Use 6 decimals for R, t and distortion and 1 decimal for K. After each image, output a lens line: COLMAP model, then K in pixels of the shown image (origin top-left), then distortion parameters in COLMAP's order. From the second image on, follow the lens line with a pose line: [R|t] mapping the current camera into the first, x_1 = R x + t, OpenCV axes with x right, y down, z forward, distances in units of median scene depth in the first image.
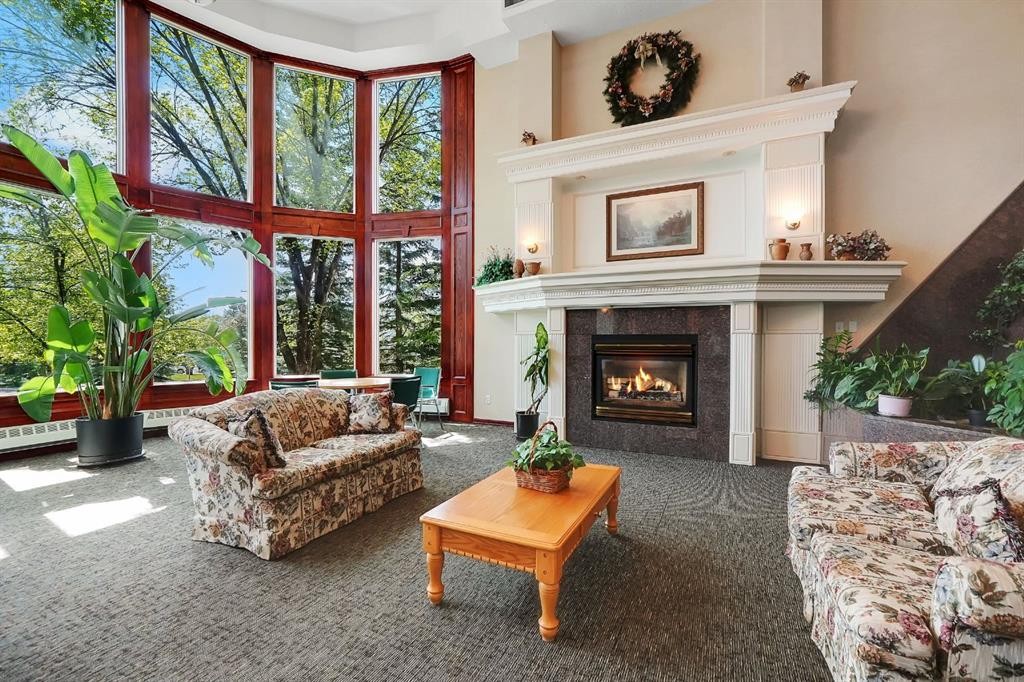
lens RADIAL K [[440.7, 0, 511.3], [0, 440.7, 344.3], [0, 0, 1]] dist [-0.003254, -0.000080]
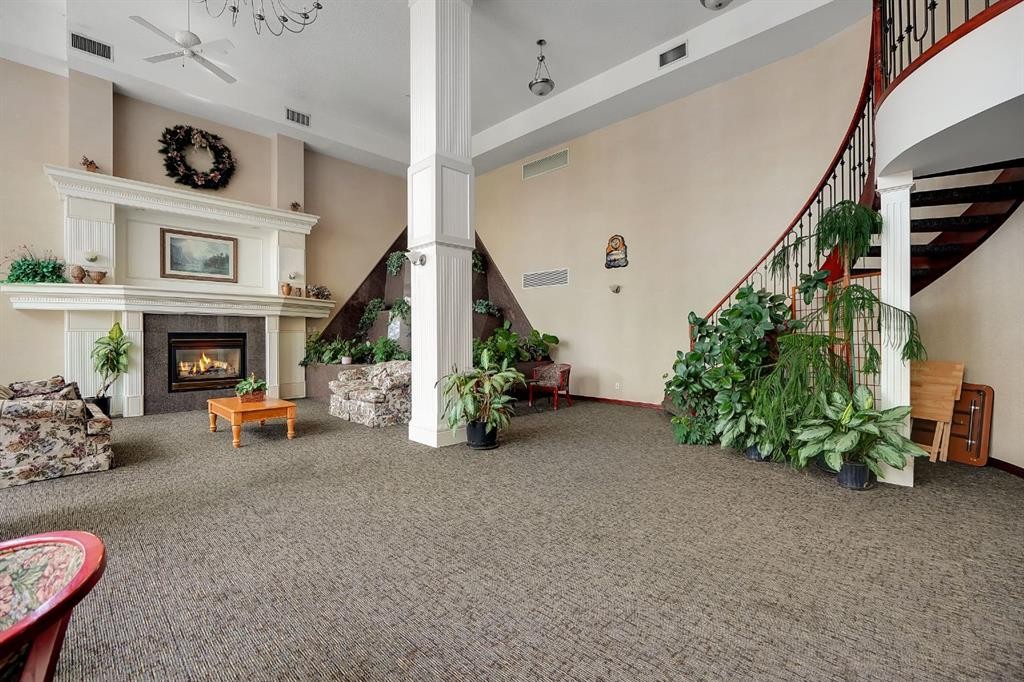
lens RADIAL K [[432.9, 0, 514.3], [0, 432.9, 331.5], [0, 0, 1]] dist [-0.003153, 0.000002]
pose [[0.304380, 0.006834, 0.952526, -0.788182], [0.010991, 0.999883, -0.010685, 0.001849], [-0.952487, 0.013721, 0.304269, -0.463467]]
